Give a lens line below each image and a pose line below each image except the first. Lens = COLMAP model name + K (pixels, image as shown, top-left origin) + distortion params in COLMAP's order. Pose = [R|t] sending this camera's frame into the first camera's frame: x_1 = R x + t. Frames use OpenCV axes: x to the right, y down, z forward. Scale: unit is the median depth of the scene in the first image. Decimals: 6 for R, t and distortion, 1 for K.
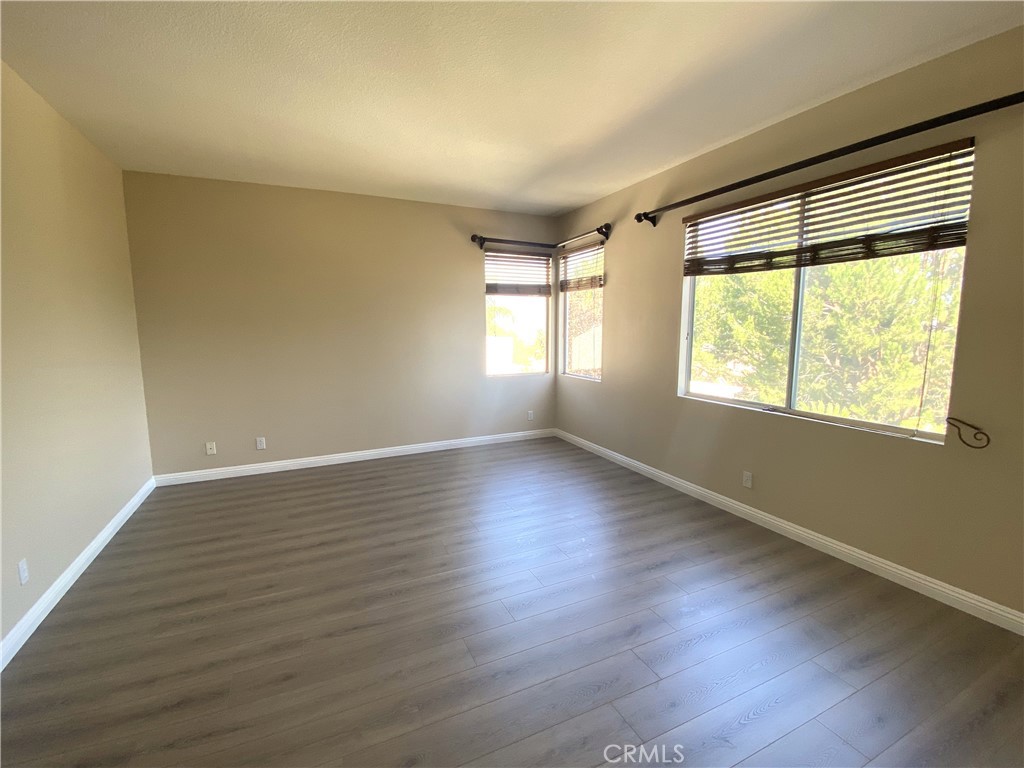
lens RADIAL K [[437.2, 0, 512.0], [0, 437.2, 384.0], [0, 0, 1]] dist [0.064529, -0.050252]
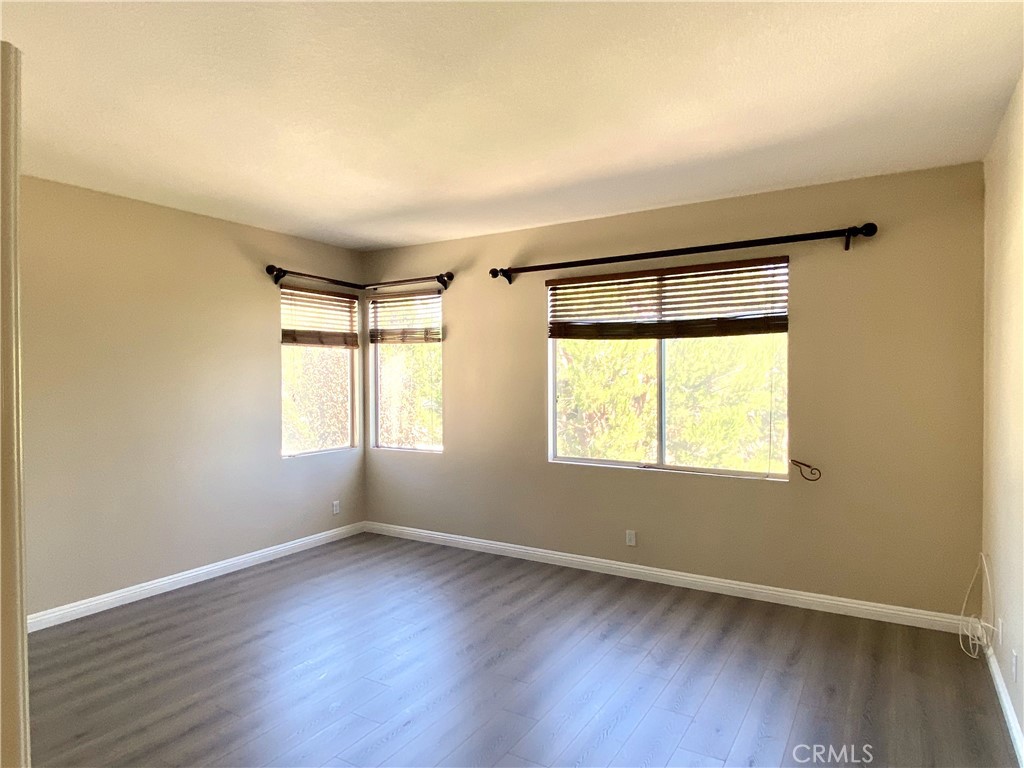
lens RADIAL K [[606.5, 0, 512.0], [0, 606.5, 384.0], [0, 0, 1]] dist [0.086811, -0.094627]
pose [[0.838341, -0.006897, 0.545102, -0.338962], [0.071954, 0.992572, -0.098102, -0.014074], [-0.540377, 0.121465, 0.832610, -0.050898]]
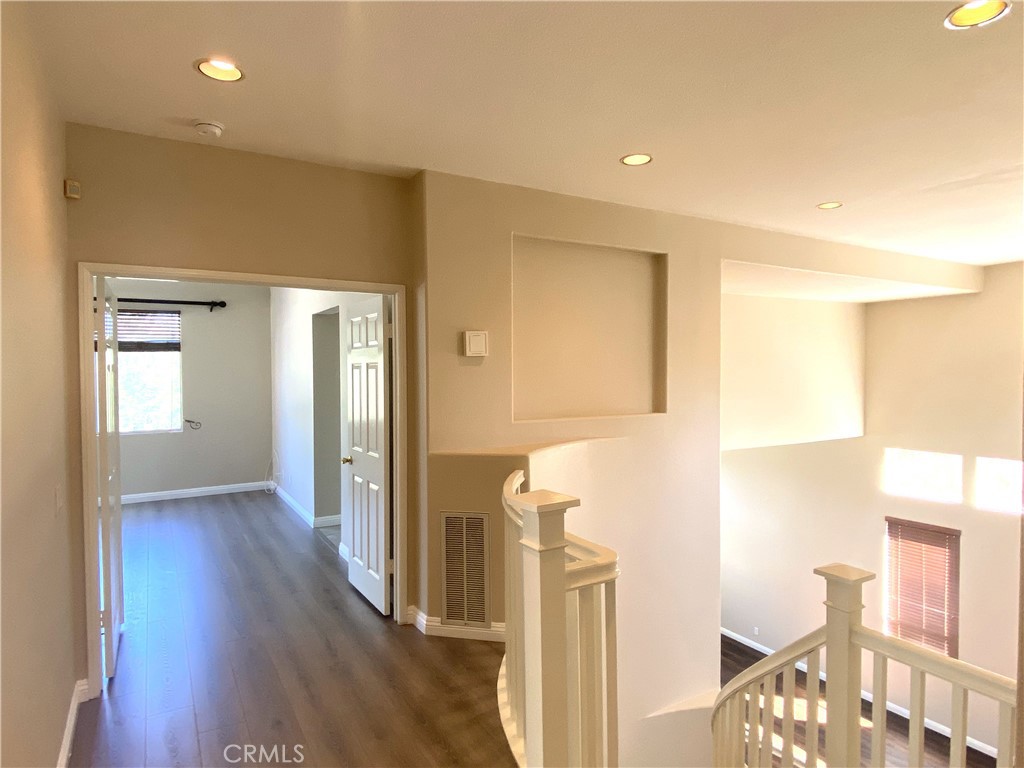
lens RADIAL K [[606.5, 0, 512.0], [0, 606.5, 384.0], [0, 0, 1]] dist [0.086811, -0.094627]
pose [[-0.096397, 0.009073, 0.995302, -1.244526], [0.147975, 0.988977, 0.005316, 0.060917], [-0.984282, 0.147792, -0.096677, -0.234098]]
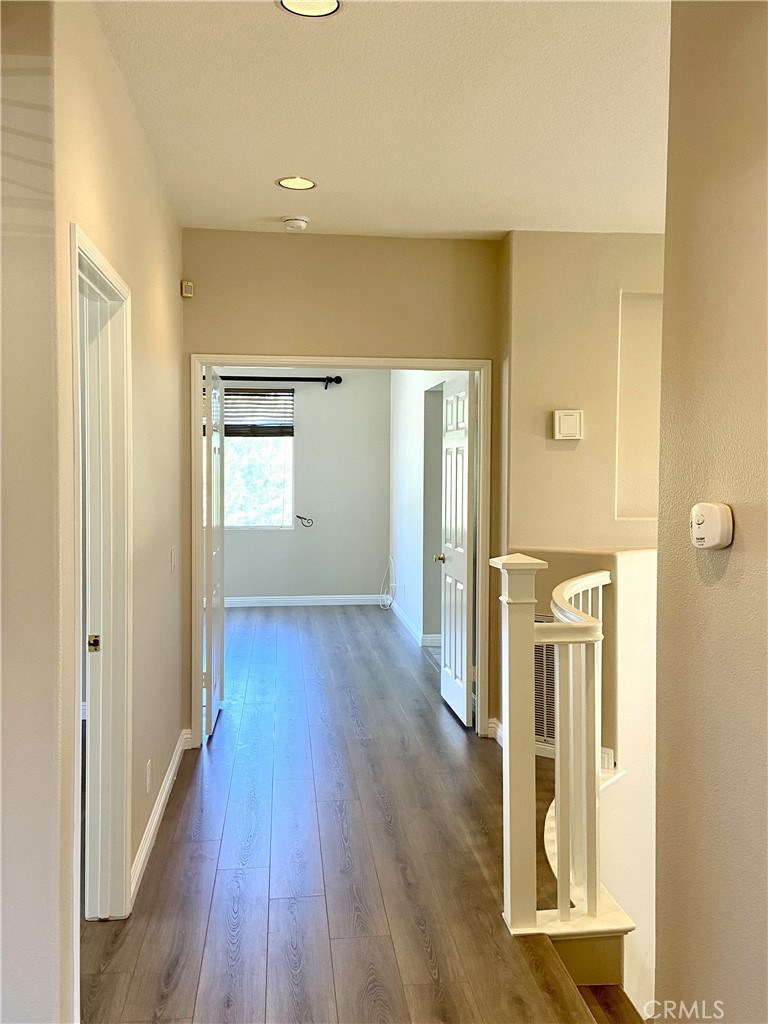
lens RADIAL K [[946.3, 0, 384.0], [0, 946.3, 512.0], [0, 0, 1]] dist [0.058598, -0.000640]
pose [[0.316772, -0.012590, 0.948418, -1.526665], [0.116226, 0.992892, -0.025639, 0.106204], [-0.941354, 0.118353, 0.315983, -0.400527]]
